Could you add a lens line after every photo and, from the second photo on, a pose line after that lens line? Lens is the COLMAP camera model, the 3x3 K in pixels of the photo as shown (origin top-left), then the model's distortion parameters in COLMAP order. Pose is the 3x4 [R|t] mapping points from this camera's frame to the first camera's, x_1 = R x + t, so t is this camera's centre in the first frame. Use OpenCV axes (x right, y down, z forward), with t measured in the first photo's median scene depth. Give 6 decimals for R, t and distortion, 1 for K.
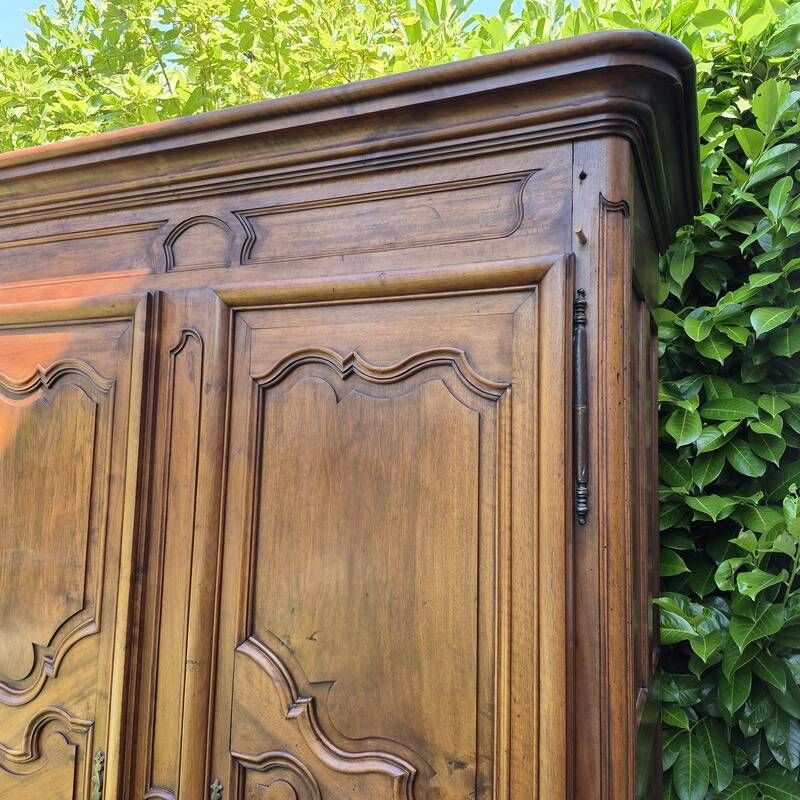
lens RADIAL K [[743.6, 0, 400.0], [0, 743.6, 400.0], [0, 0, 1]] dist [0.115718, -0.191567]
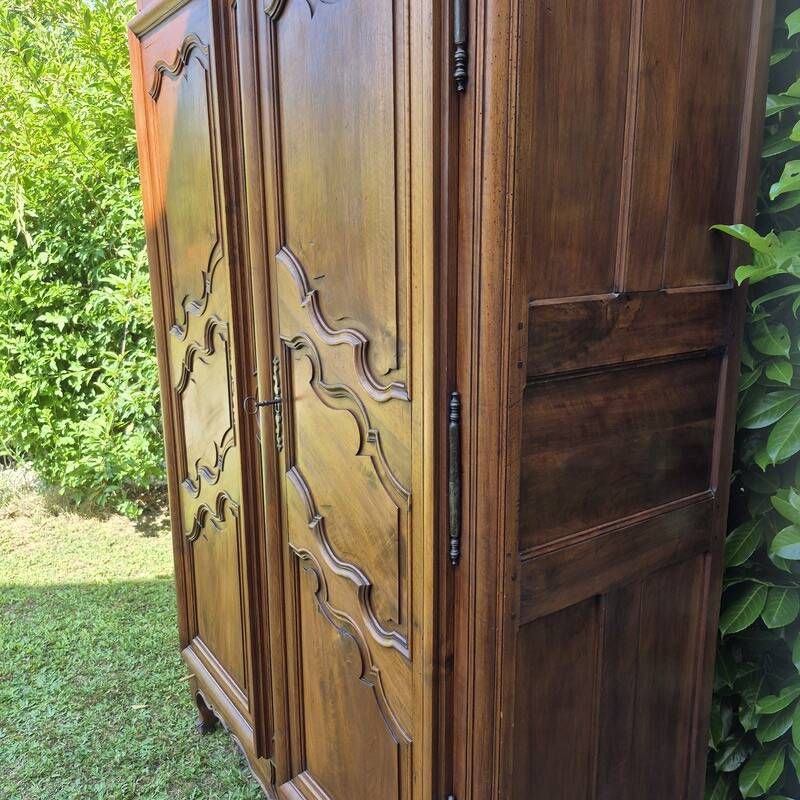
lens RADIAL K [[736.7, 0, 405.2], [0, 736.7, 408.1], [0, 0, 1]] dist [0.137341, -0.244746]
pose [[0.851002, 0.084811, -0.518268, 0.644224], [0.076462, 0.956348, 0.282051, 0.248748], [0.519566, -0.279654, 0.807369, 0.052727]]
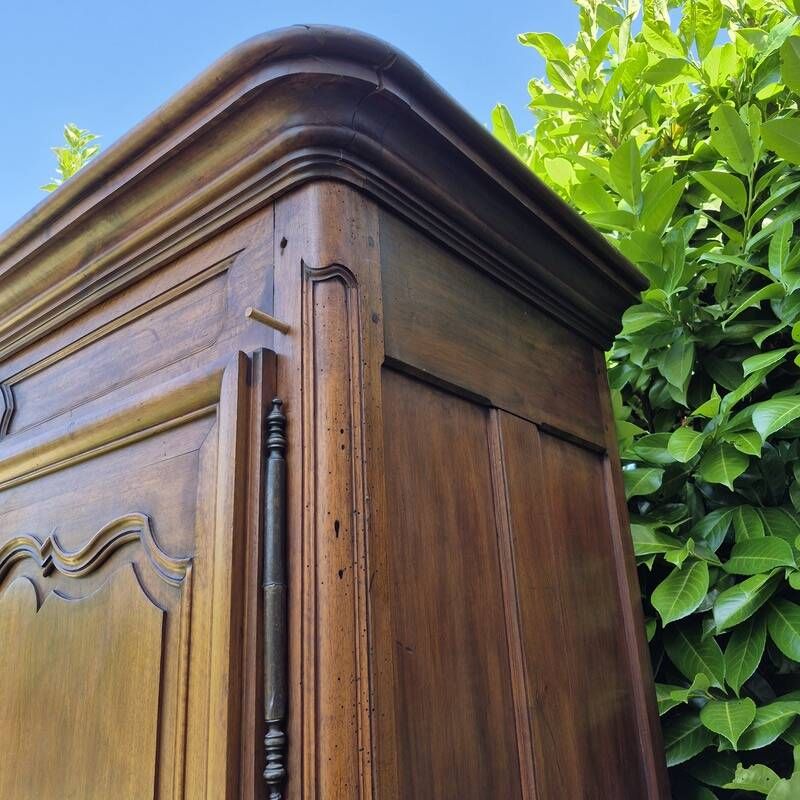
lens RADIAL K [[743.6, 0, 400.0], [0, 743.6, 400.0], [0, 0, 1]] dist [0.115718, -0.191567]
pose [[0.958685, -0.158343, -0.236326, 0.456093], [0.097463, 0.963310, -0.250069, 0.023723], [0.267252, 0.216705, 0.938944, 0.386043]]
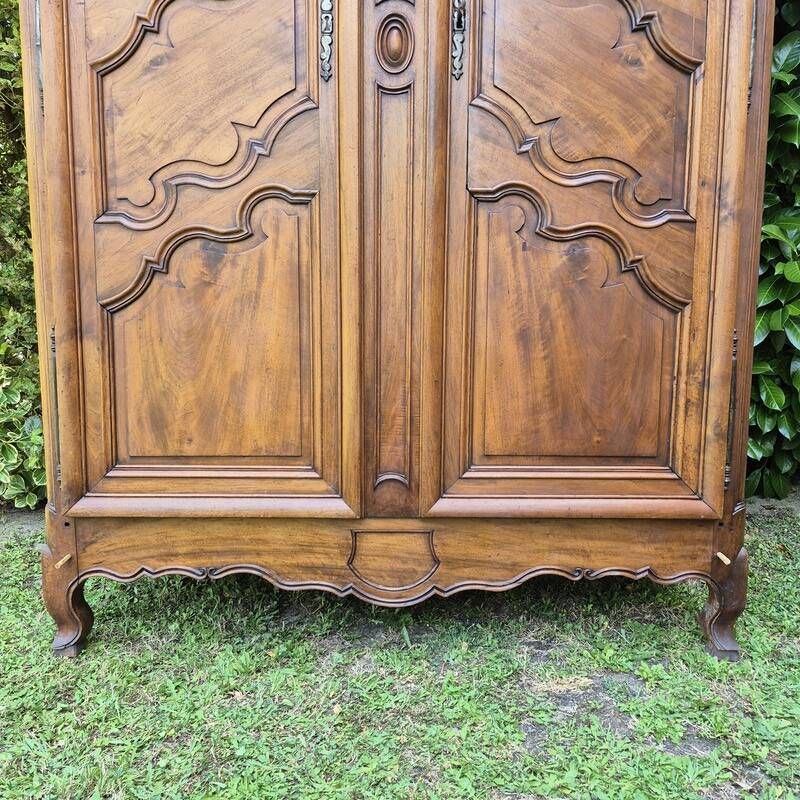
lens RADIAL K [[743.6, 0, 400.0], [0, 743.6, 400.0], [0, 0, 1]] dist [0.115718, -0.191567]
pose [[0.921976, -0.066278, 0.381533, -0.850098], [-0.014680, 0.978555, 0.205464, 0.956474], [-0.386969, -0.195034, 0.901231, -0.168956]]
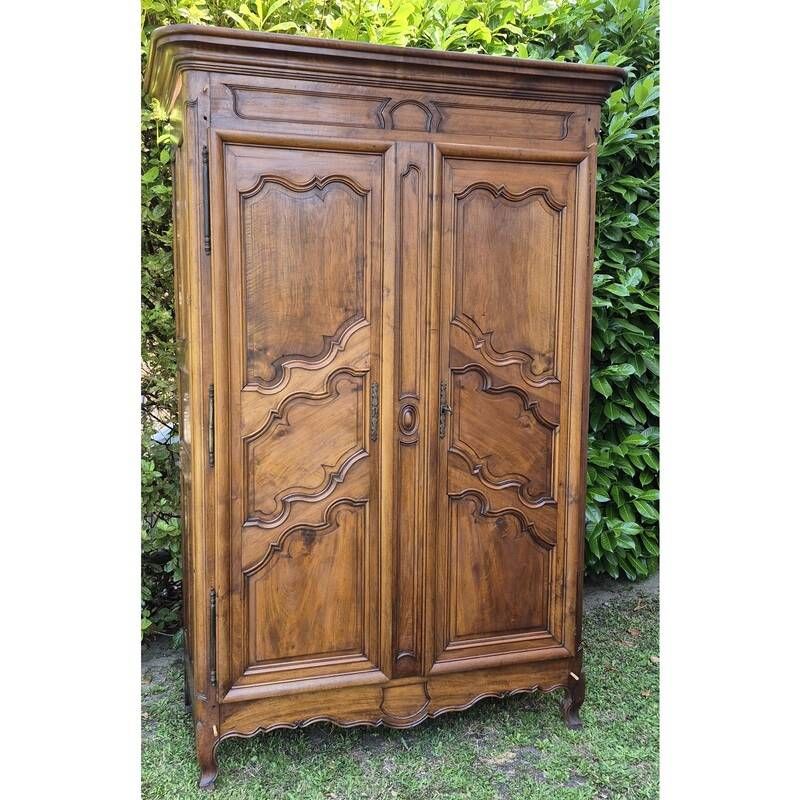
lens RADIAL K [[819.7, 0, 374.1], [0, 819.7, 412.0], [0, 0, 1]] dist [0.160283, -0.337904]
pose [[0.758644, -0.094014, 0.644686, -2.027019], [-0.042818, 0.980199, 0.193329, 0.136899], [-0.650096, -0.174272, 0.739597, -0.695024]]
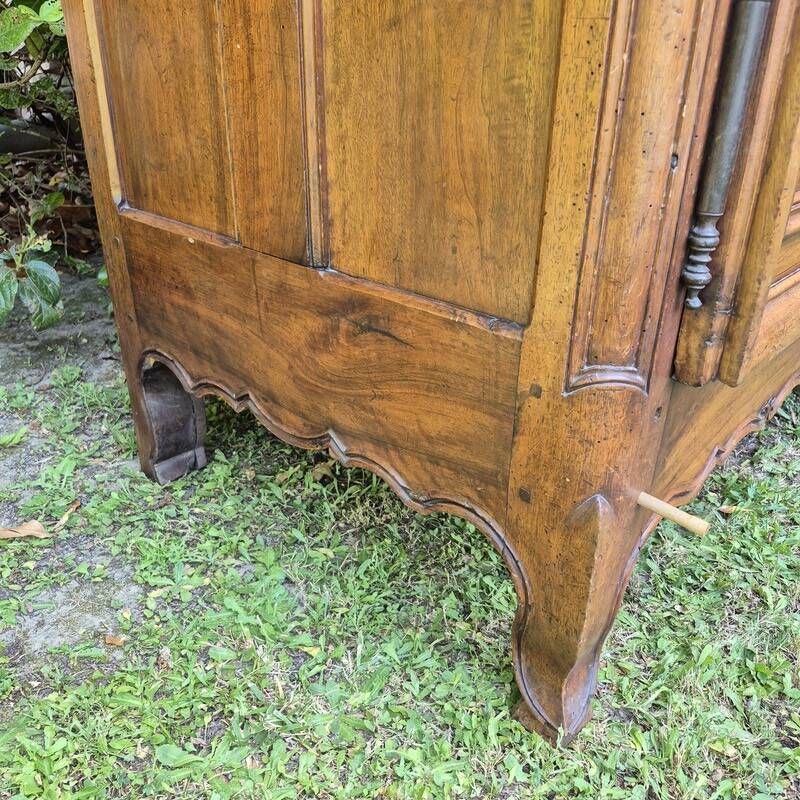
lens RADIAL K [[735.9, 0, 401.6], [0, 735.9, 418.6], [0, 0, 1]] dist [0.133220, -0.240622]
pose [[0.314107, -0.448979, 0.836513, -1.318316], [-0.094369, 0.861979, 0.498083, 1.262632], [-0.944686, -0.235392, 0.228384, 1.290338]]
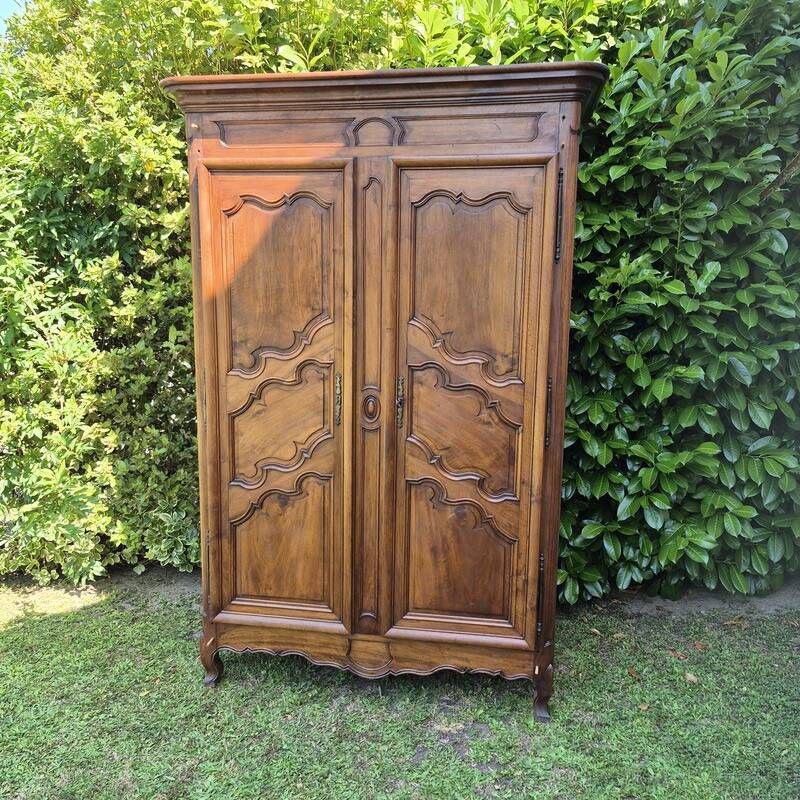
lens RADIAL K [[736.7, 0, 405.2], [0, 736.7, 408.1], [0, 0, 1]] dist [0.137341, -0.244746]
pose [[0.971480, -0.049561, 0.231886, -0.807463], [-0.010605, 0.967854, 0.251290, 0.007130], [-0.236885, -0.246582, 0.939725, -1.295356]]
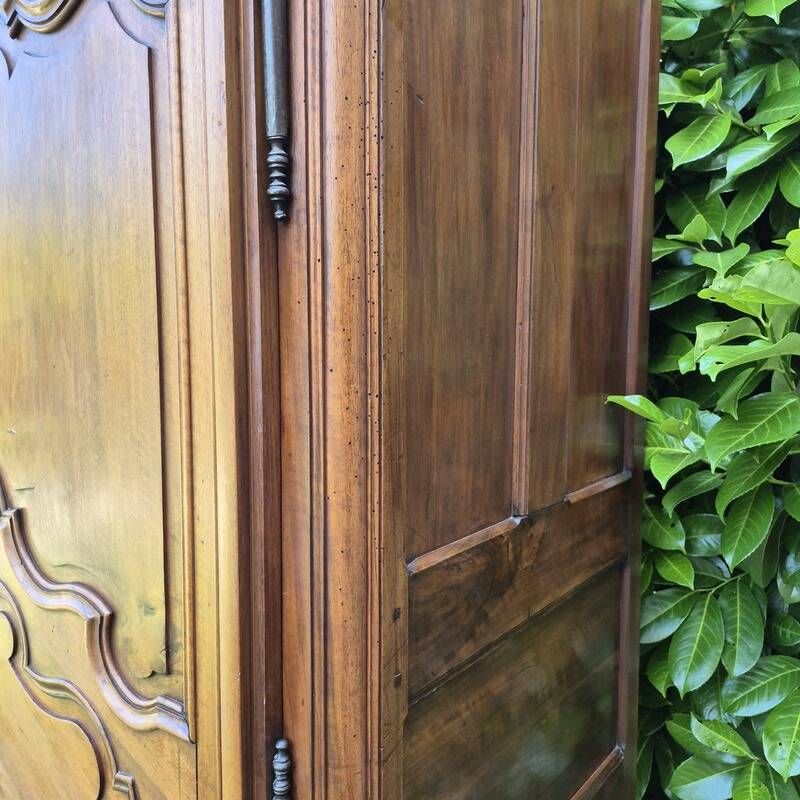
lens RADIAL K [[743.6, 0, 400.0], [0, 743.6, 400.0], [0, 0, 1]] dist [0.115718, -0.191567]
pose [[0.967848, 0.001795, -0.251528, 0.416026], [0.044560, 0.982935, 0.178476, 0.179073], [0.247556, -0.183946, 0.951252, 0.422811]]
